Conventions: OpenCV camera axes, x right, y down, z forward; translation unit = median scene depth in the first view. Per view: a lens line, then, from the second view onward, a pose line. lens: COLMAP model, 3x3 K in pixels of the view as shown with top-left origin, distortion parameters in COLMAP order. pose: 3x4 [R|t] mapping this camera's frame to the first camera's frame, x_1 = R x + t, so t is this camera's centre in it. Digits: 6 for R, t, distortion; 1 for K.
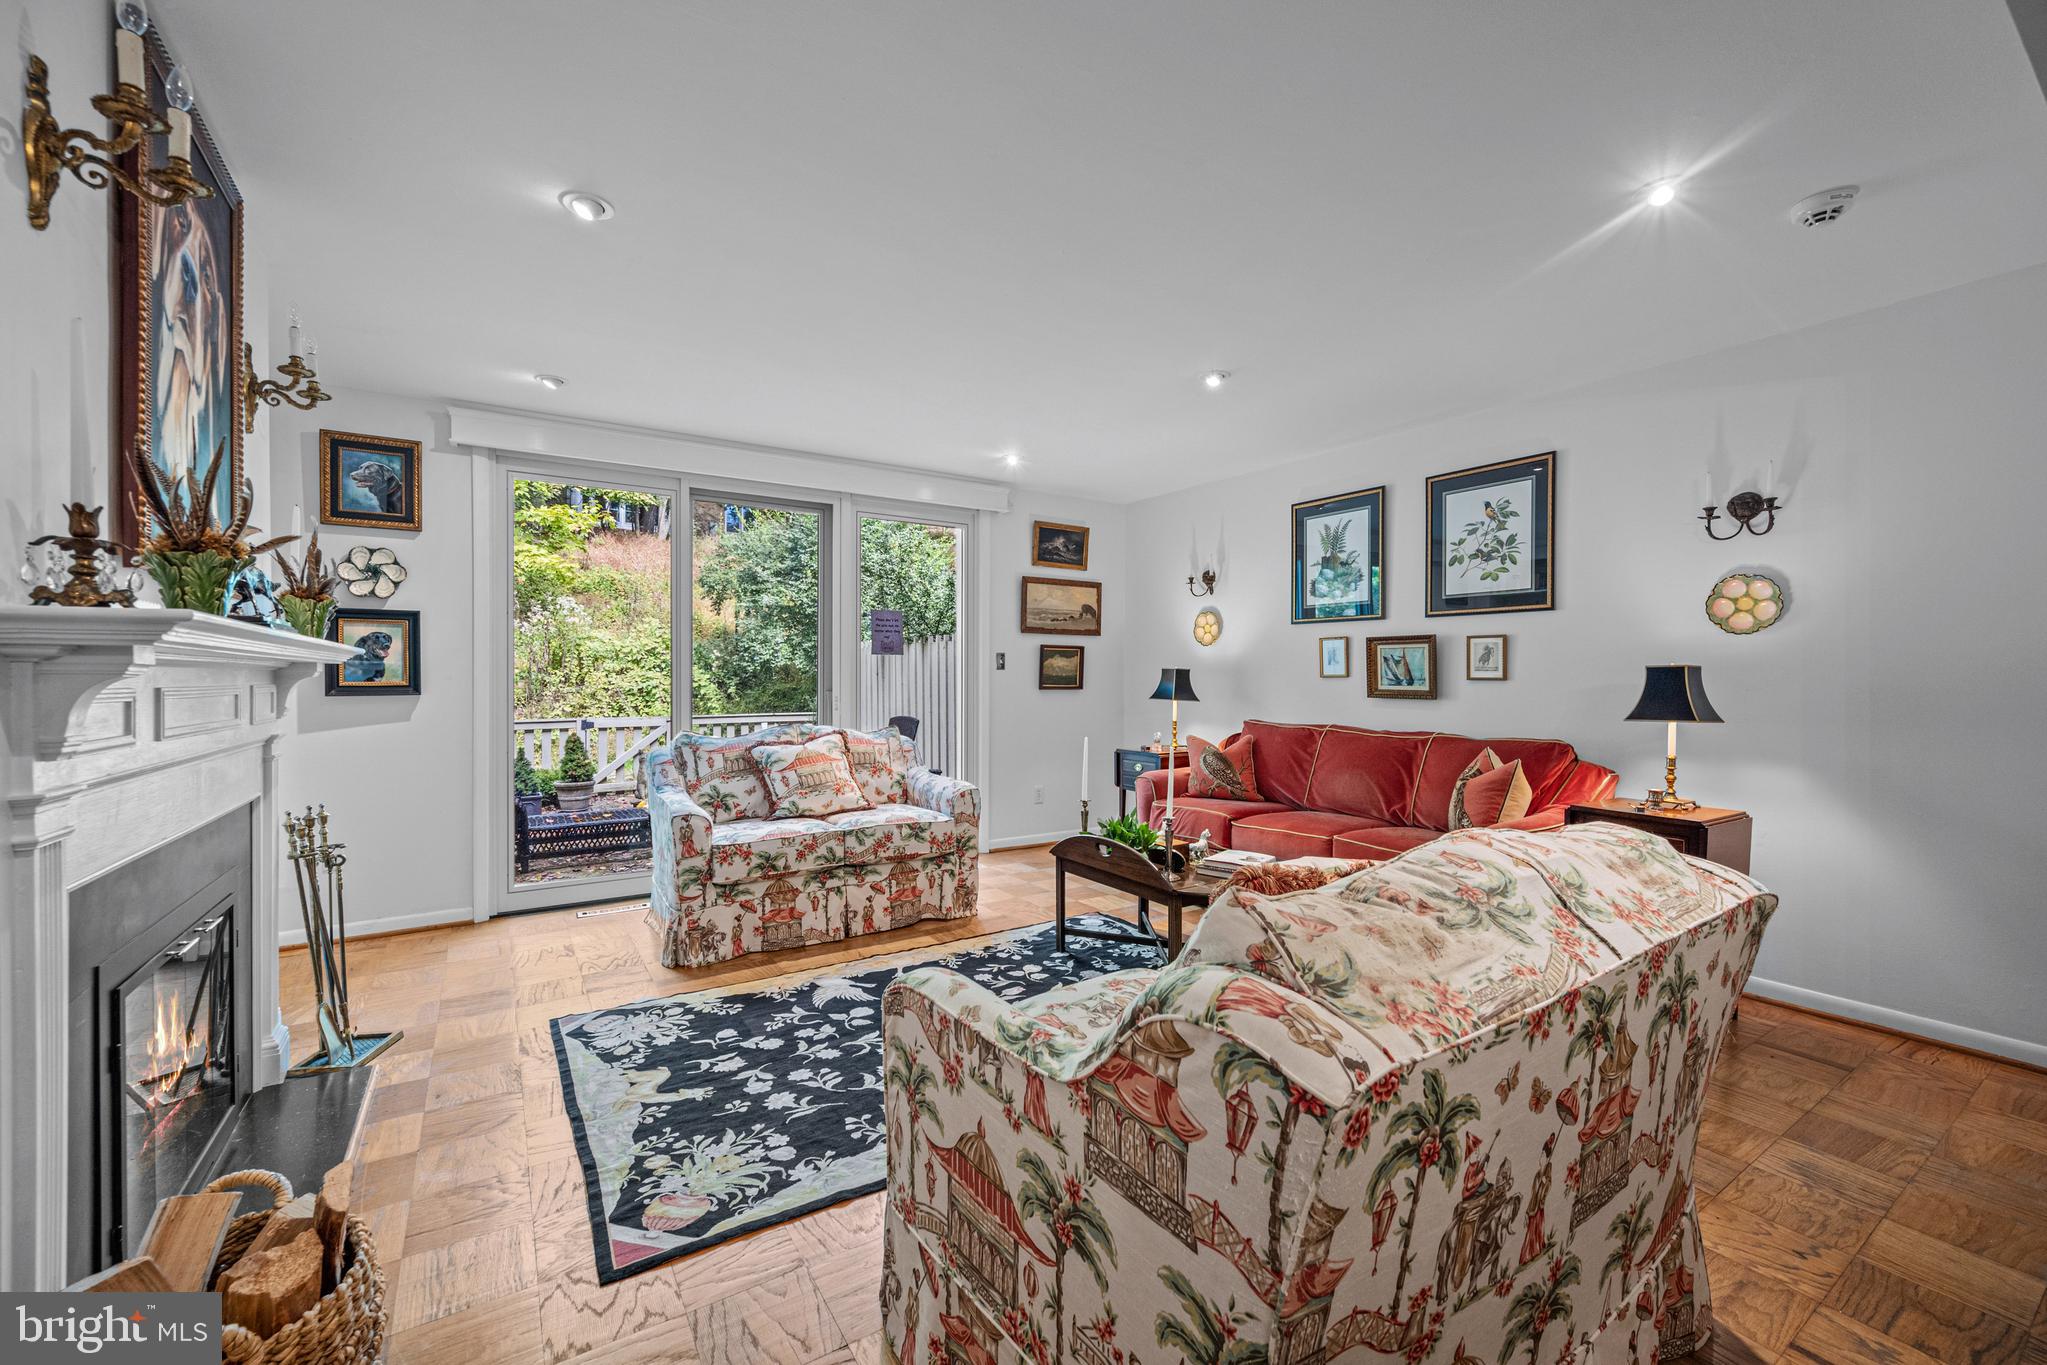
lens RADIAL K [[818.9, 0, 1022.2], [0, 818.9, 687.4], [0, 0, 1]] dist [-0.000522, -0.000332]
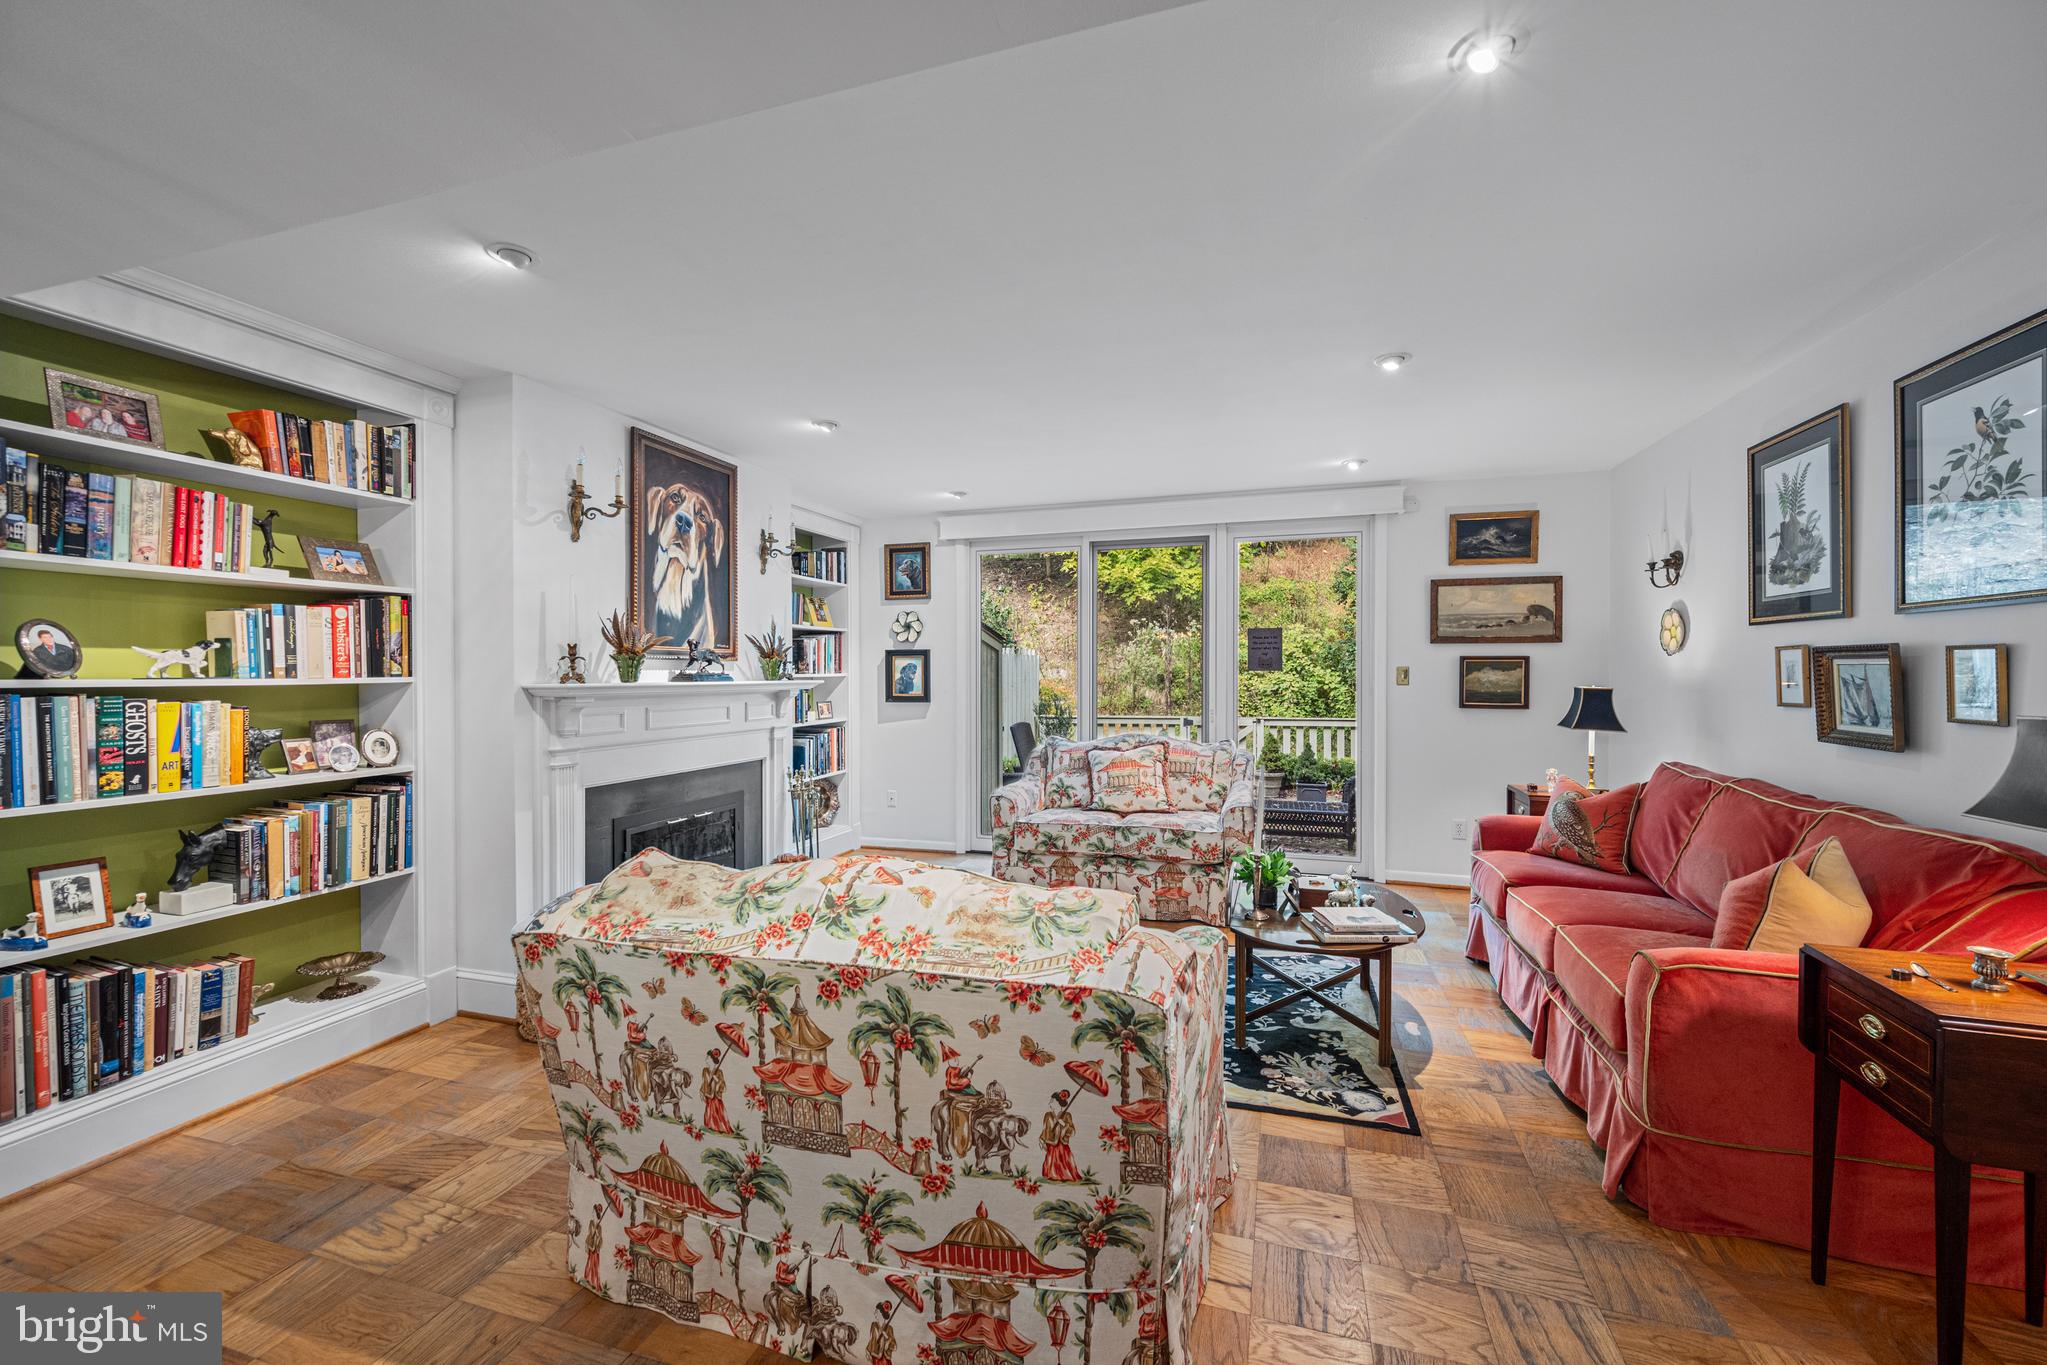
lens RADIAL K [[822.5, 0, 1023.5], [0, 822.5, 682.5], [0, 0, 1]] dist [0.001230, -0.000298]
pose [[0.633598, 0.007012, -0.773631, 0.624229], [-0.007280, 0.999969, 0.003101, -0.036736], [0.773628, 0.003667, 0.633629, 0.140742]]
